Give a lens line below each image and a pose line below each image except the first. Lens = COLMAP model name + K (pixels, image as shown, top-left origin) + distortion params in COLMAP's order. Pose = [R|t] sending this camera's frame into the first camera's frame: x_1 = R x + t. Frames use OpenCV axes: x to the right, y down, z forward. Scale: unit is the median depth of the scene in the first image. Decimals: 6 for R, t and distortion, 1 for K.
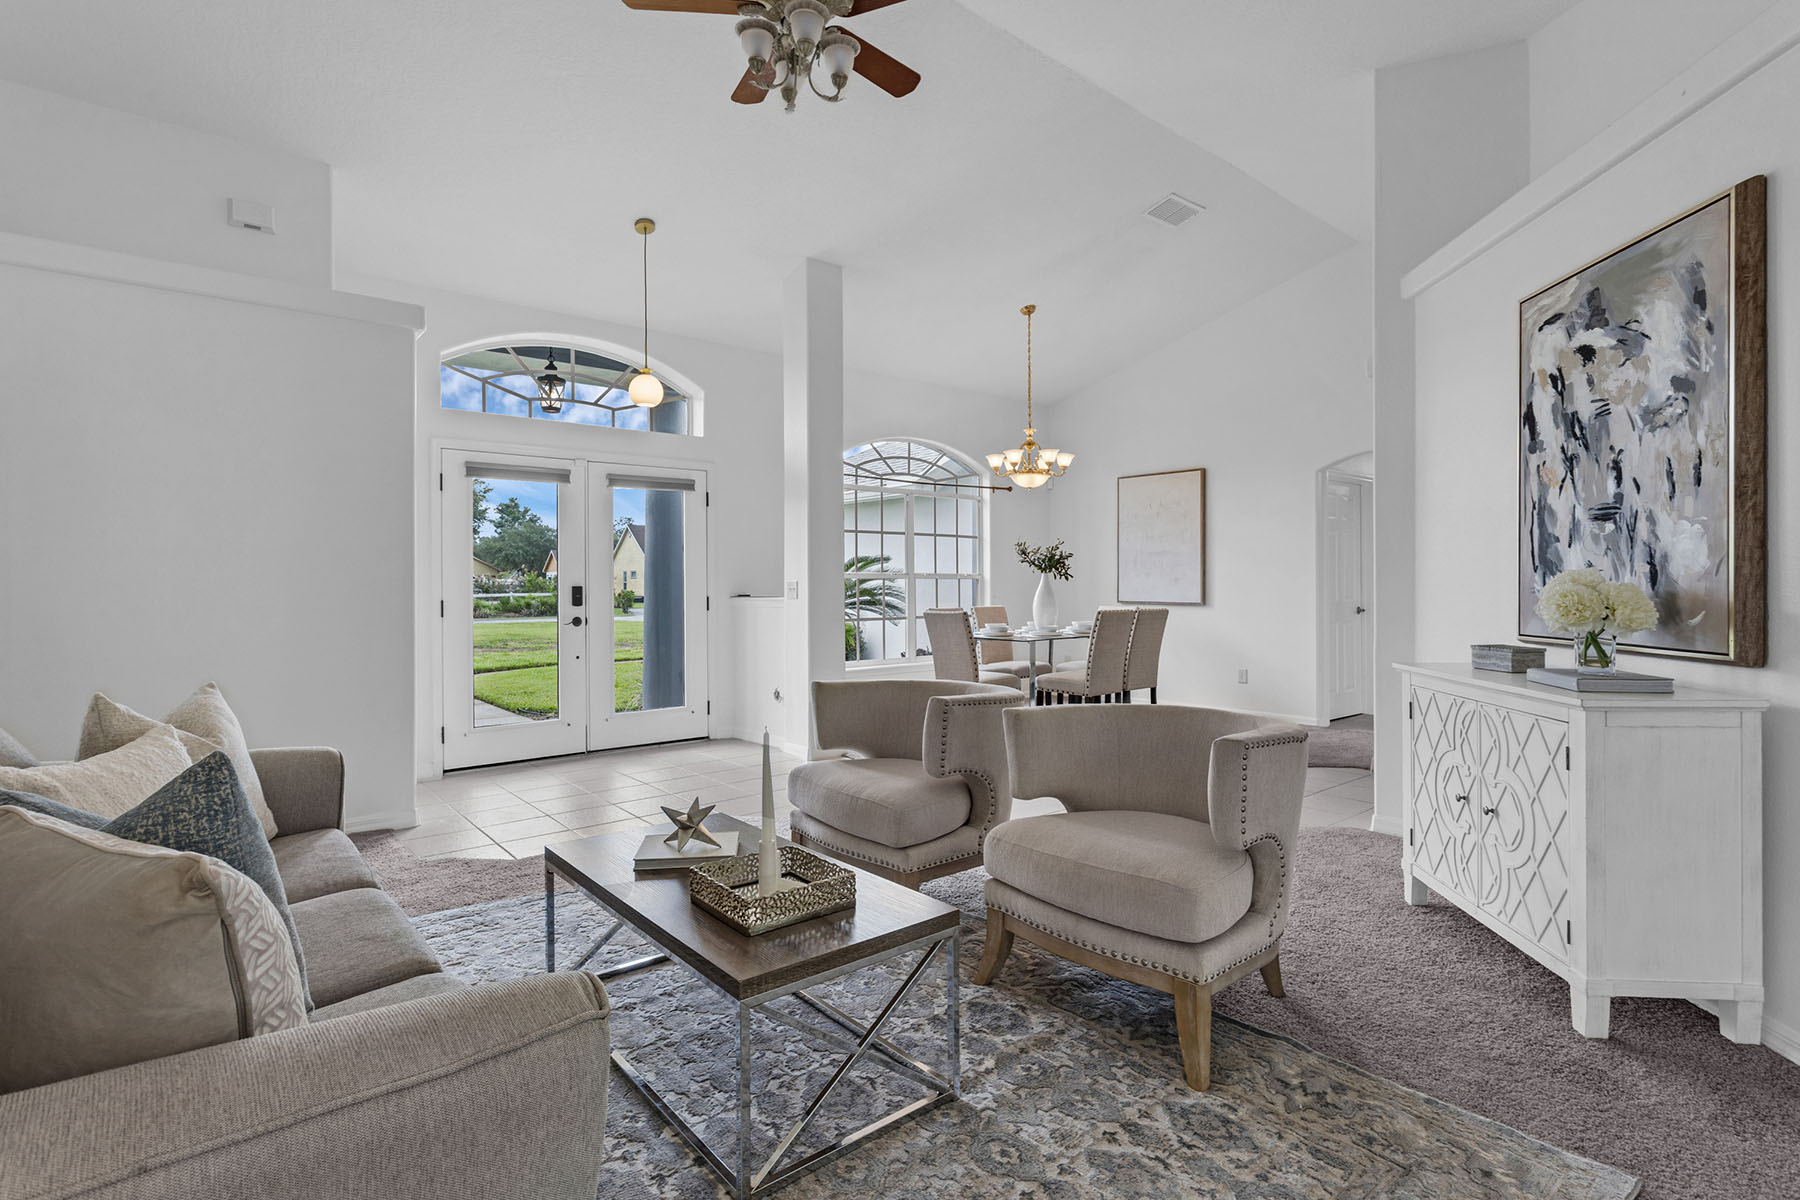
lens RADIAL K [[866.4, 0, 899.1], [0, 866.4, 592.7], [0, 0, 1]] dist [0.001605, 0.000151]
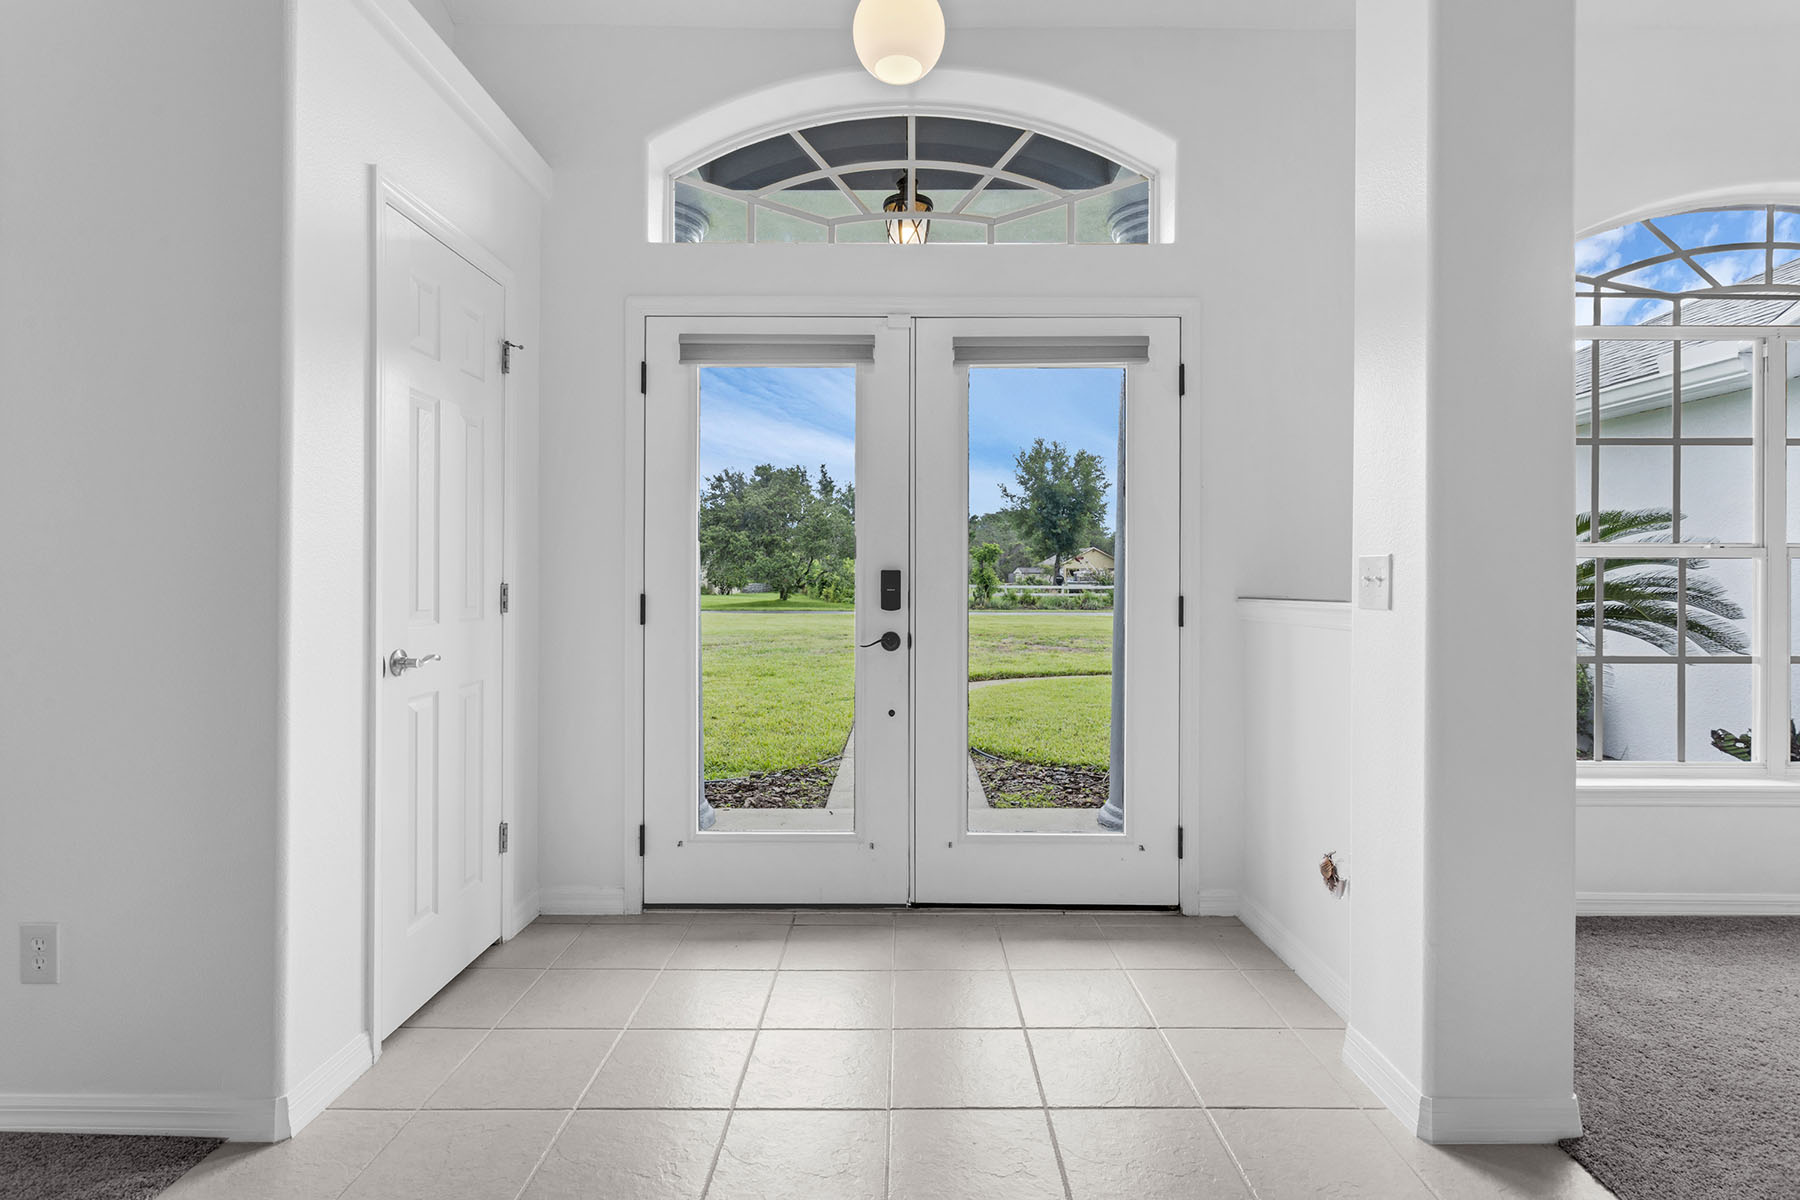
lens RADIAL K [[870.8, 0, 897.9], [0, 870.8, 572.2], [0, 0, 1]] dist [-0.001143, -0.000133]
pose [[0.760958, 0.003522, -0.648792, -0.033226], [-0.013764, 0.999848, -0.010715, -0.000754], [0.648655, 0.017084, 0.760891, 0.470063]]
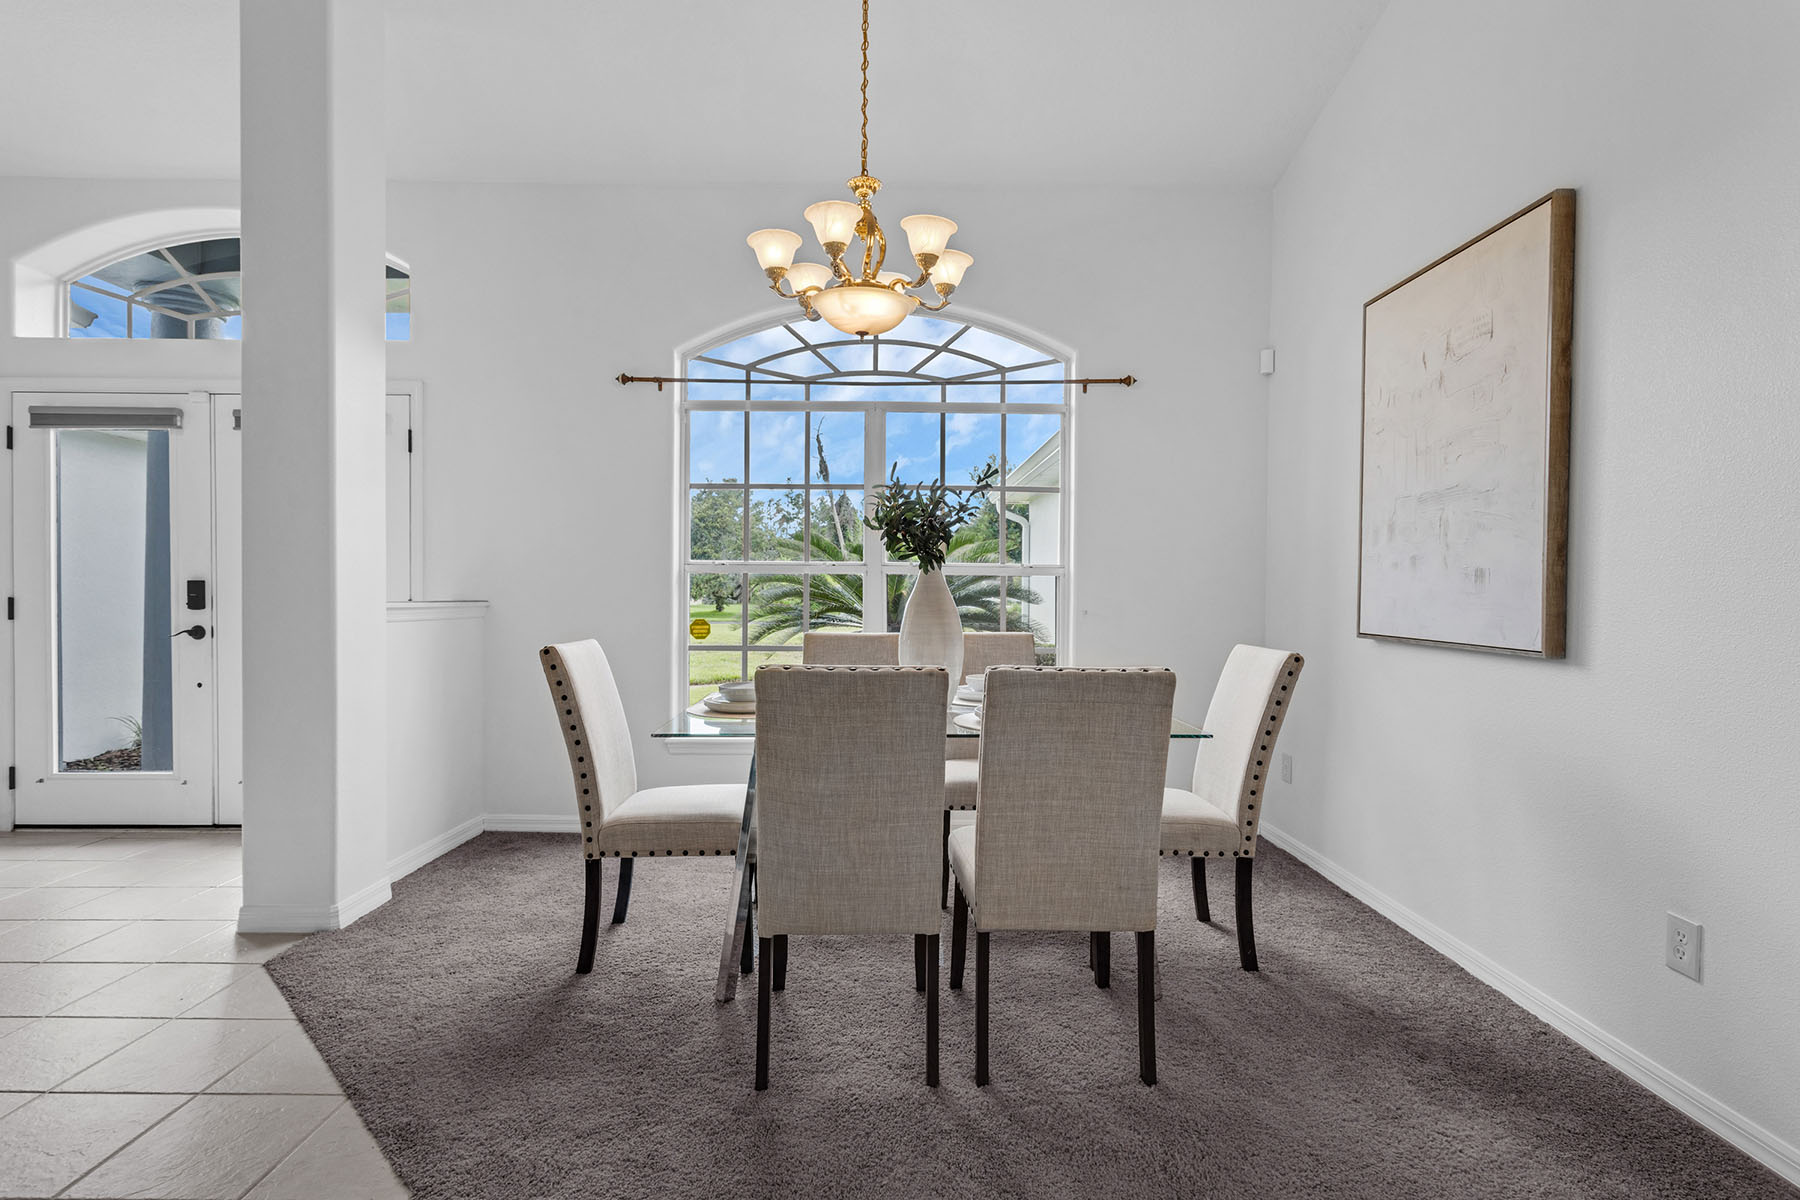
lens RADIAL K [[866.4, 0, 899.1], [0, 866.4, 592.7], [0, 0, 1]] dist [0.001605, 0.000151]
pose [[0.765907, 0.012264, -0.642835, 0.366805], [-0.016973, 0.999855, -0.001148, -0.004646], [0.642727, 0.011790, 0.766004, 0.630053]]
